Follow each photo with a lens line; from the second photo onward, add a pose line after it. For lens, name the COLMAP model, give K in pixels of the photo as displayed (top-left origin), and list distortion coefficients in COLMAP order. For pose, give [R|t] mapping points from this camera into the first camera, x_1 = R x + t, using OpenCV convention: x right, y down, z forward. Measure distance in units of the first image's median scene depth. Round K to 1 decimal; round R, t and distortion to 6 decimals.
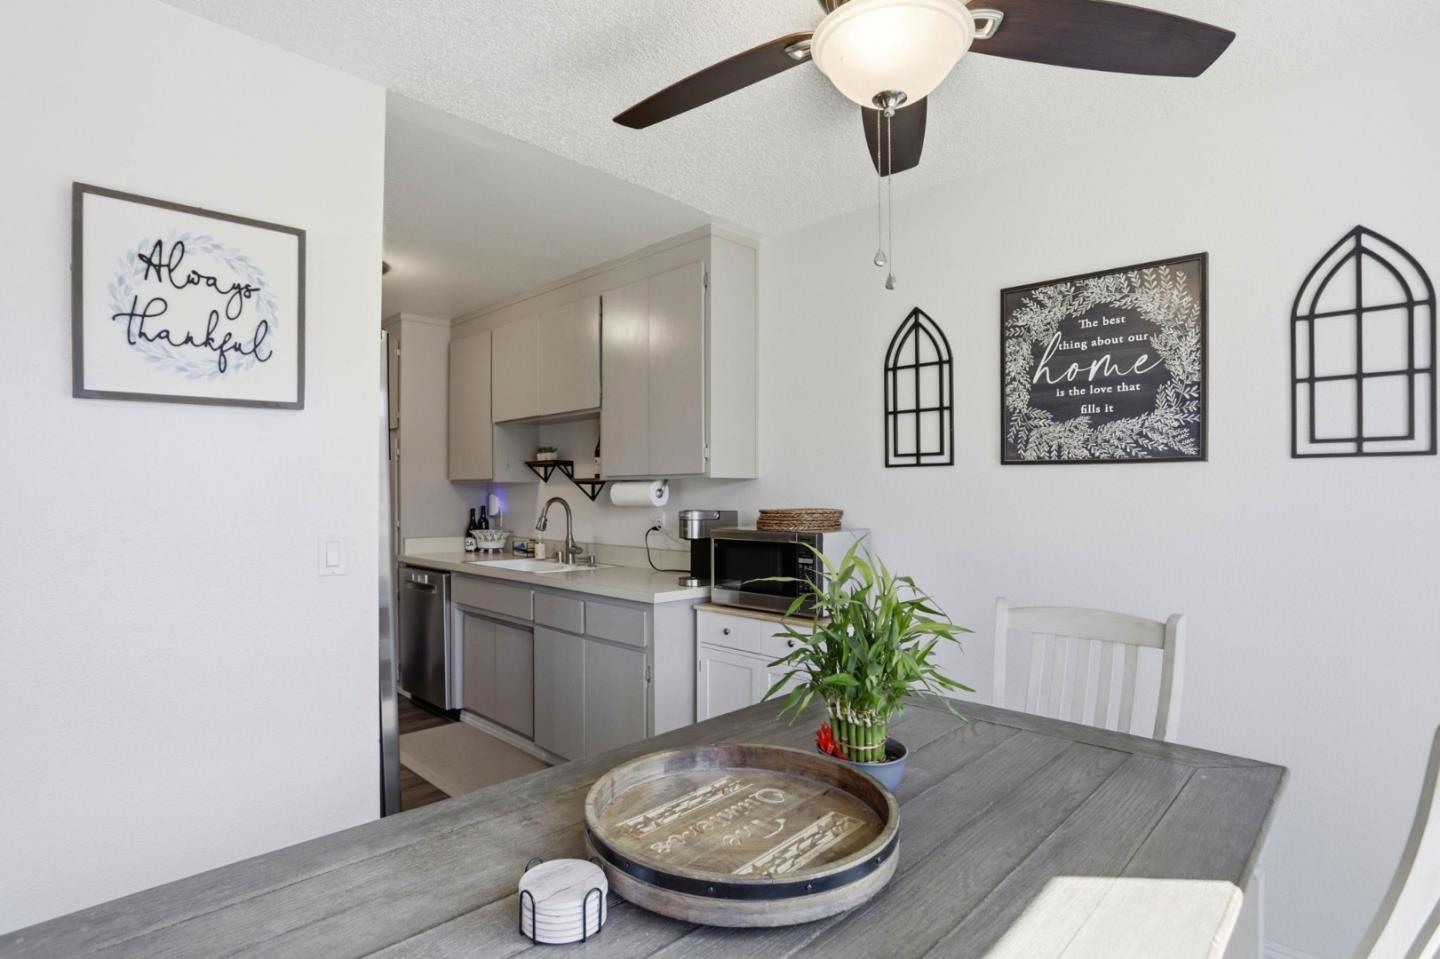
lens RADIAL K [[704.7, 0, 720.0], [0, 704.7, 487.3], [0, 0, 1]] dist [-0.033341, 0.001949]
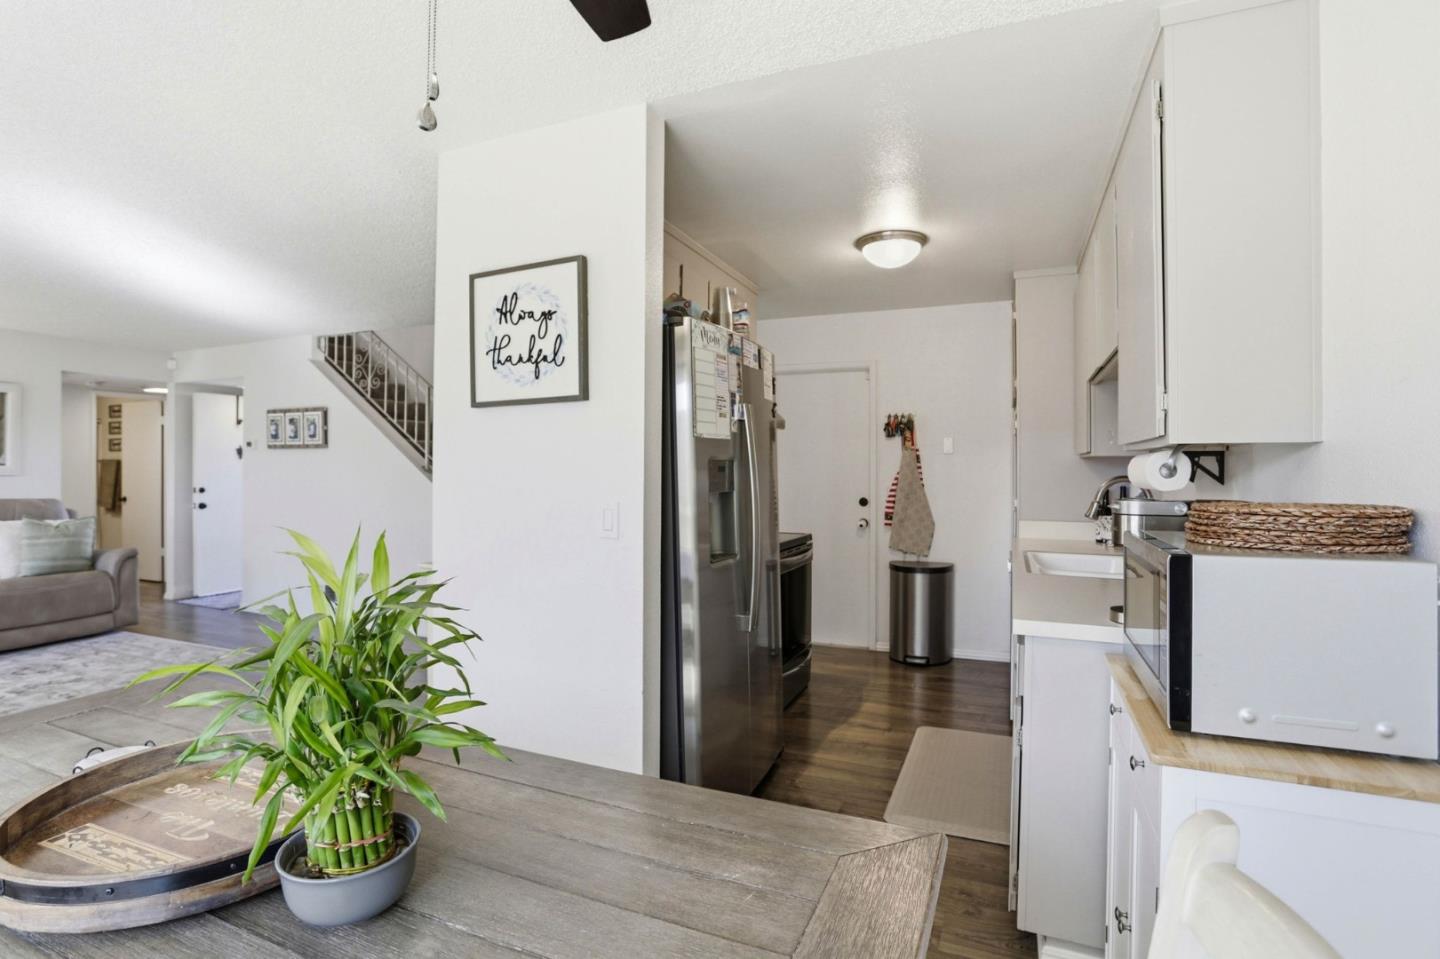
lens RADIAL K [[704.7, 0, 720.6], [0, 704.7, 469.1], [0, 0, 1]] dist [-0.033341, 0.001949]
pose [[0.333513, 0.002555, -0.942742, 0.724023], [0.000791, 0.999995, 0.002990, 0.009602], [0.942745, -0.001743, 0.333509, 0.883873]]
